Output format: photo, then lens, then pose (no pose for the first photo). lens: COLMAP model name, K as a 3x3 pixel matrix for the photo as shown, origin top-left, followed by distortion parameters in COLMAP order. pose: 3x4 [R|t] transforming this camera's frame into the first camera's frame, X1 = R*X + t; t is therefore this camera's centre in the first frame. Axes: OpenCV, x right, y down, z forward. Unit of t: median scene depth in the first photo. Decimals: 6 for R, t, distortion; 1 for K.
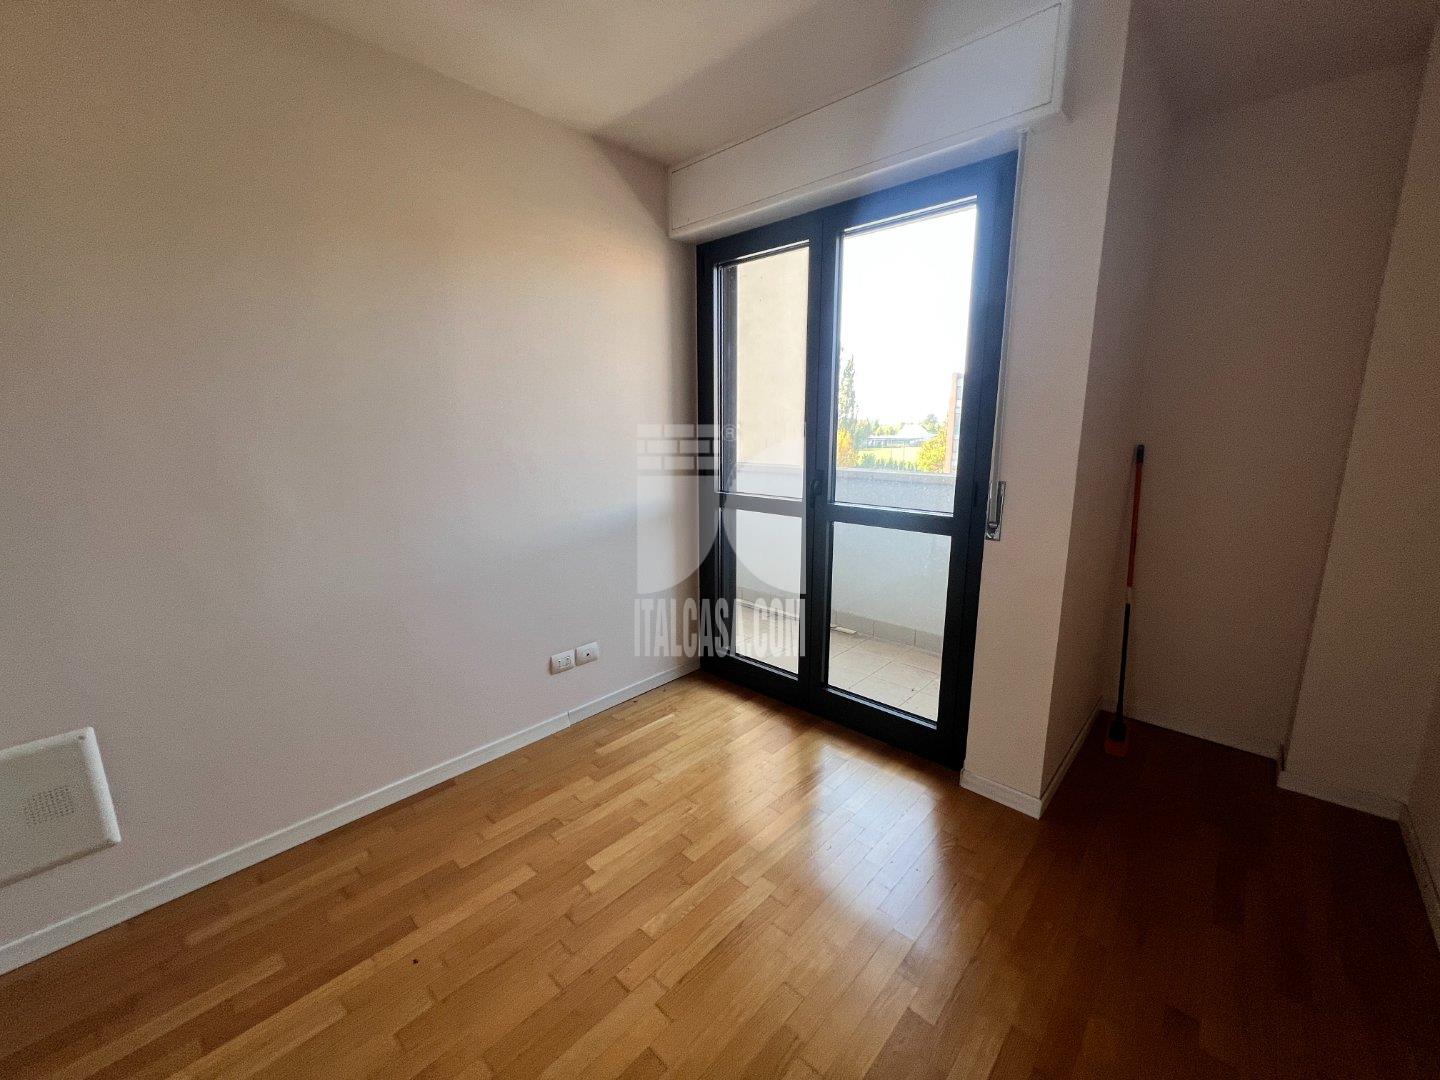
lens RADIAL K [[582.8, 0, 715.7], [0, 582.8, 541.5], [0, 0, 1]] dist [-0.007356, 0.001225]
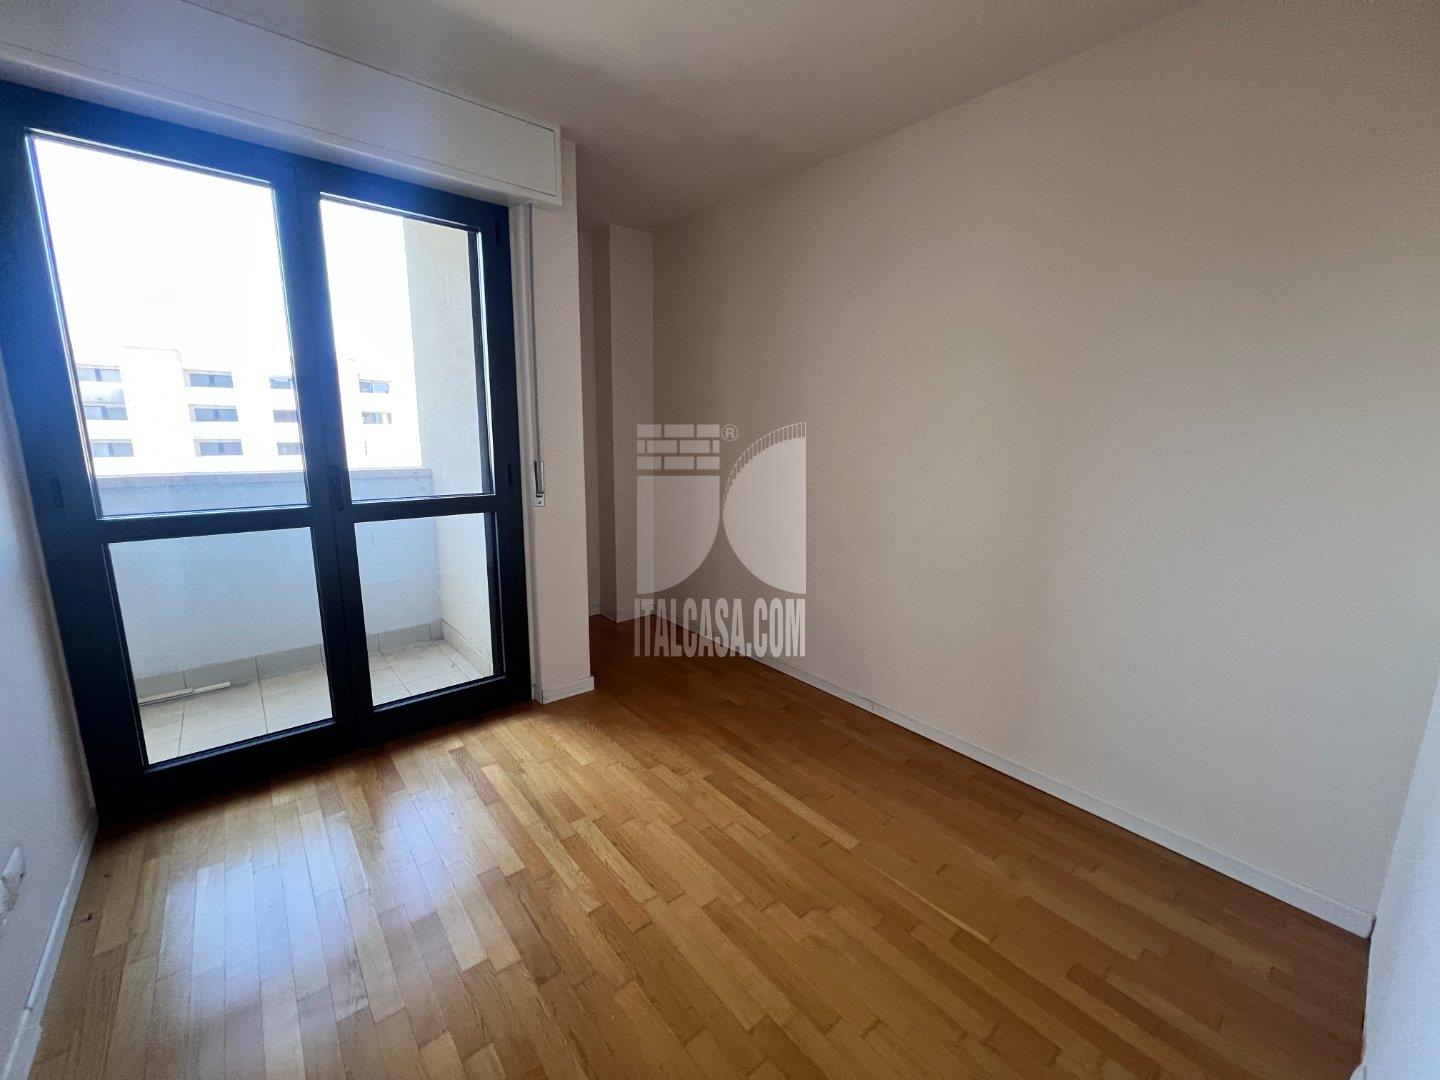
lens RADIAL K [[582.8, 0, 724.6], [0, 582.8, 538.1], [0, 0, 1]] dist [-0.007356, 0.001225]
pose [[0.090735, -0.175637, 0.980265, -0.682510], [0.177741, 0.971377, 0.157593, -0.057835], [-0.979885, 0.159934, 0.119356, 0.377393]]
